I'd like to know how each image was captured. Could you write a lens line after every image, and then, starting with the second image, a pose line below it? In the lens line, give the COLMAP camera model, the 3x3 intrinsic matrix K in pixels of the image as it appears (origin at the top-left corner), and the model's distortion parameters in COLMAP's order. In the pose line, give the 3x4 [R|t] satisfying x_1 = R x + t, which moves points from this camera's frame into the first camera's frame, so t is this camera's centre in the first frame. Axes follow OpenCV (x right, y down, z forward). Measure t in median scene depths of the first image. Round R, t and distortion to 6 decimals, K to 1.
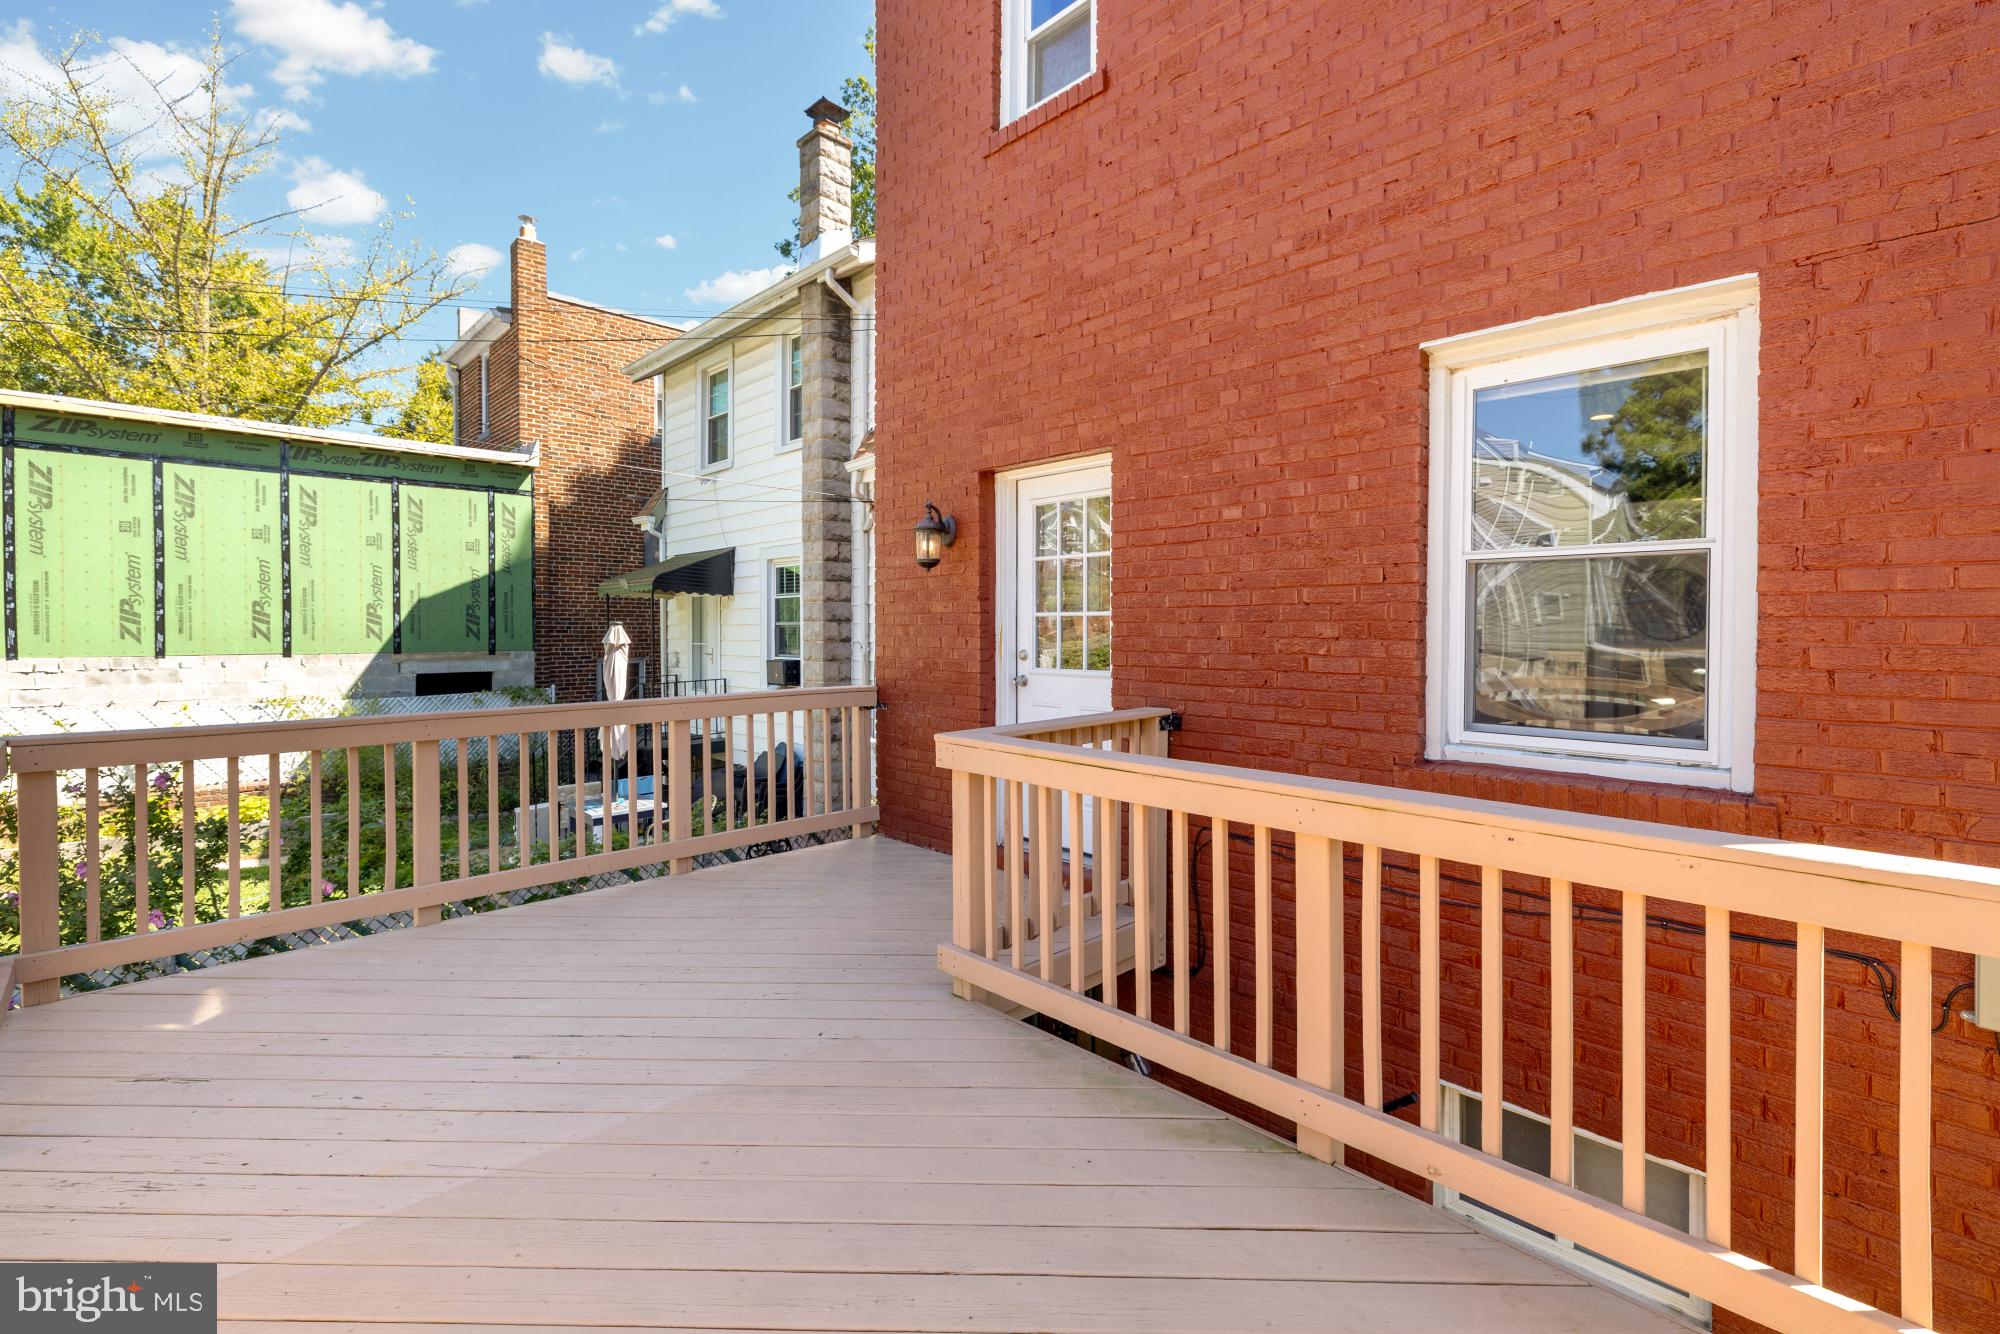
lens RADIAL K [[846.8, 0, 986.3], [0, 846.8, 654.2], [0, 0, 1]] dist [-0.001085, 0.000324]
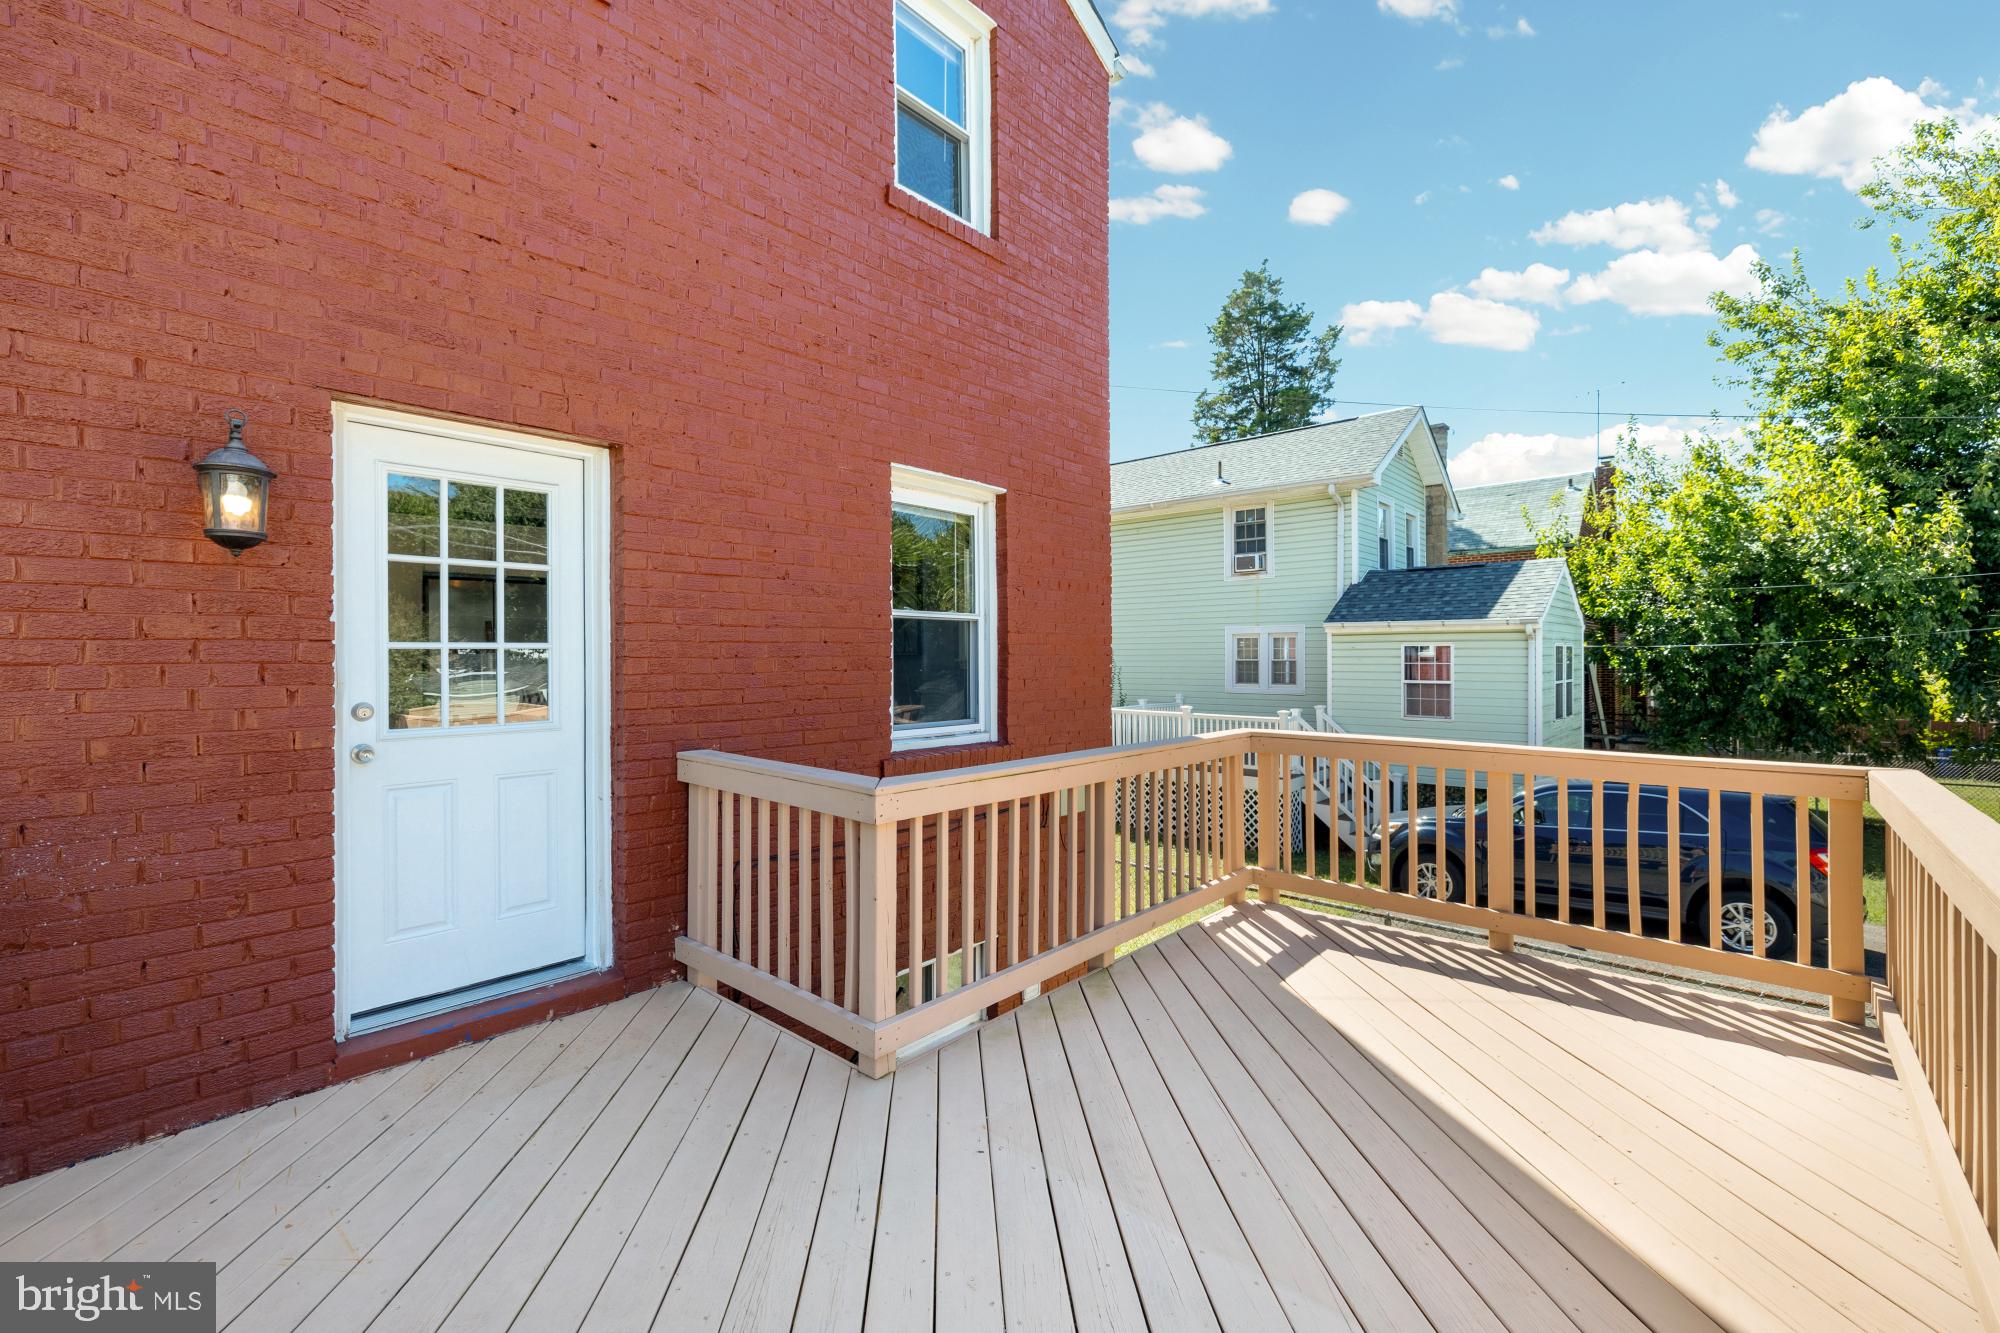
lens RADIAL K [[846.8, 0, 986.3], [0, 846.8, 653.7], [0, 0, 1]] dist [-0.001085, 0.000324]
pose [[-0.056987, 0.000217, 0.998375, -0.925080], [0.035100, 0.999382, 0.001786, -0.040775], [-0.997758, 0.035144, -0.056960, 0.933956]]
